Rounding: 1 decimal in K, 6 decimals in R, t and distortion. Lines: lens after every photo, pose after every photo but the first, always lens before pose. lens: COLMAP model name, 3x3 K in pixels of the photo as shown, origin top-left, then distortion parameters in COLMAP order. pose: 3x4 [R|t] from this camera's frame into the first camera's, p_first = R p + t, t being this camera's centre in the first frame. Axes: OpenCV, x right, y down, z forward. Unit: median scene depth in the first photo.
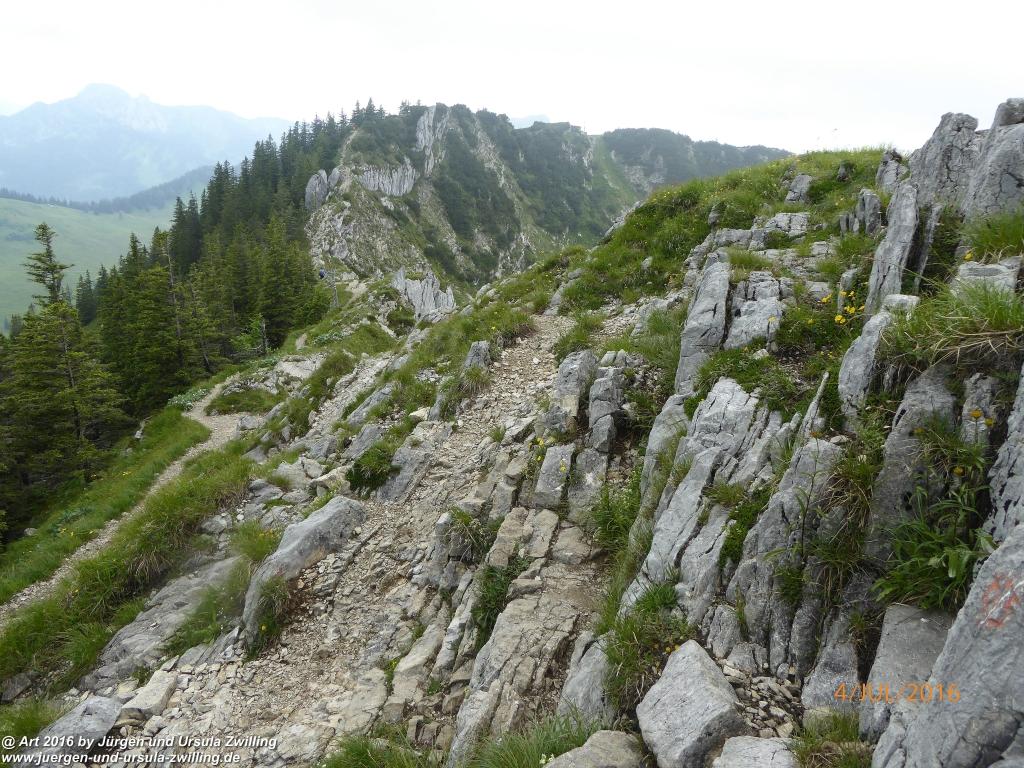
lens RADIAL K [[740.4, 0, 518.0], [0, 740.4, 387.5], [0, 0, 1]] dist [-0.021331, -0.002832]
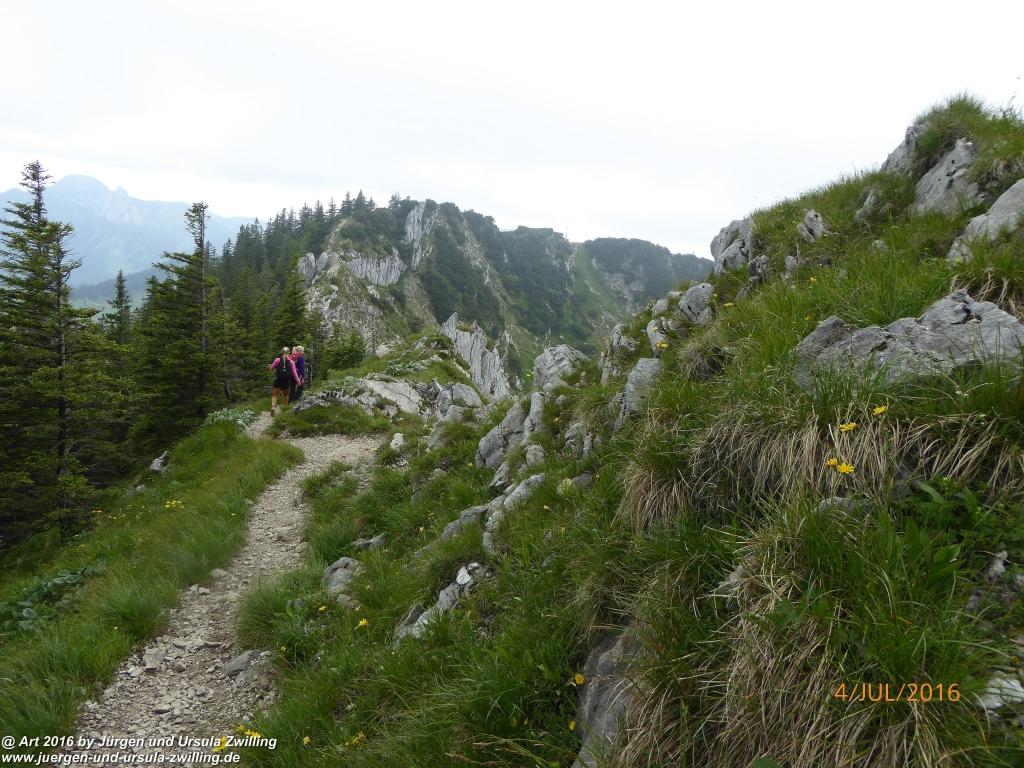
lens RADIAL K [[740.4, 0, 515.0], [0, 740.4, 383.1], [0, 0, 1]] dist [-0.021331, -0.002832]
pose [[0.997852, 0.043624, 0.048879, -0.029899], [-0.035692, 0.987612, -0.152800, 0.009482], [-0.054939, 0.150727, 0.987048, 0.043848]]
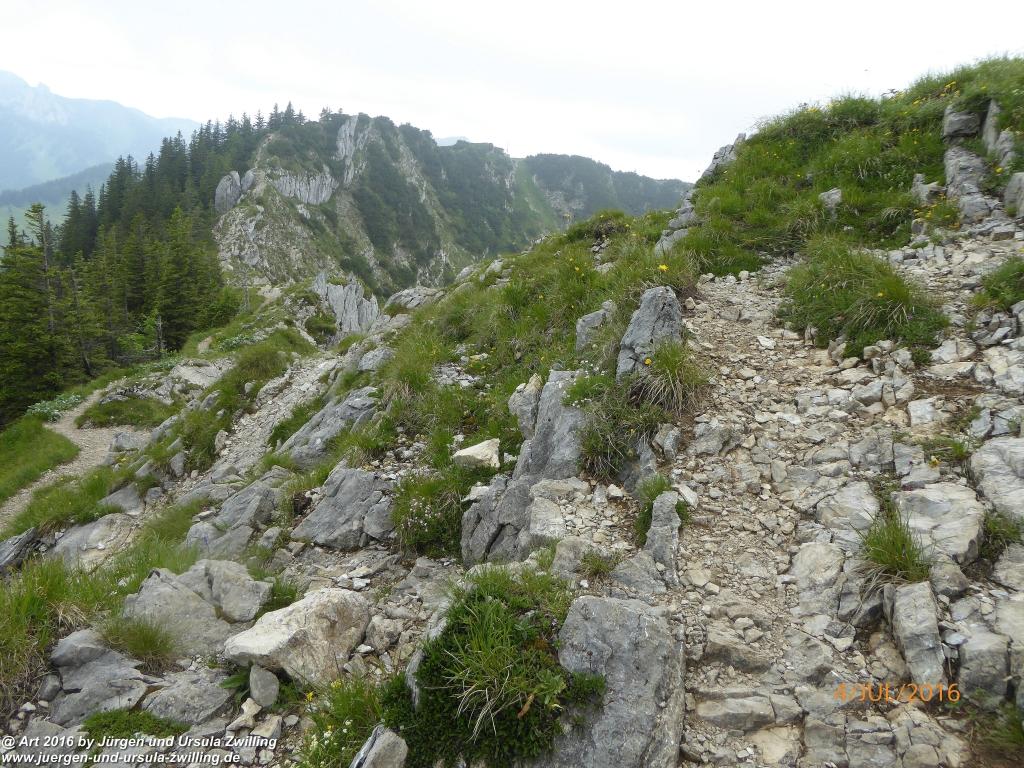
lens RADIAL K [[740.4, 0, 515.6], [0, 740.4, 386.4], [0, 0, 1]] dist [-0.021331, -0.002832]
pose [[0.992495, 0.036779, 0.116622, -0.005743], [-0.033218, 0.998925, -0.032333, 0.000314], [-0.117686, 0.028216, 0.992650, 0.018928]]
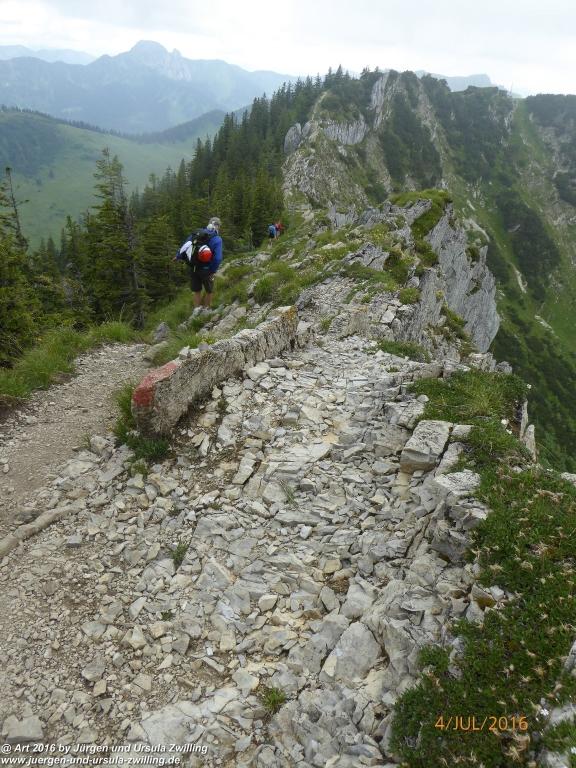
lens RADIAL K [[555.3, 0, 288.8], [0, 555.3, 401.1], [0, 0, 1]] dist [-0.021331, -0.002832]
pose [[0.963539, 0.150231, -0.221412, 0.019517], [-0.105987, 0.974106, 0.199712, 0.005979], [0.245682, -0.168963, 0.954511, -0.063033]]
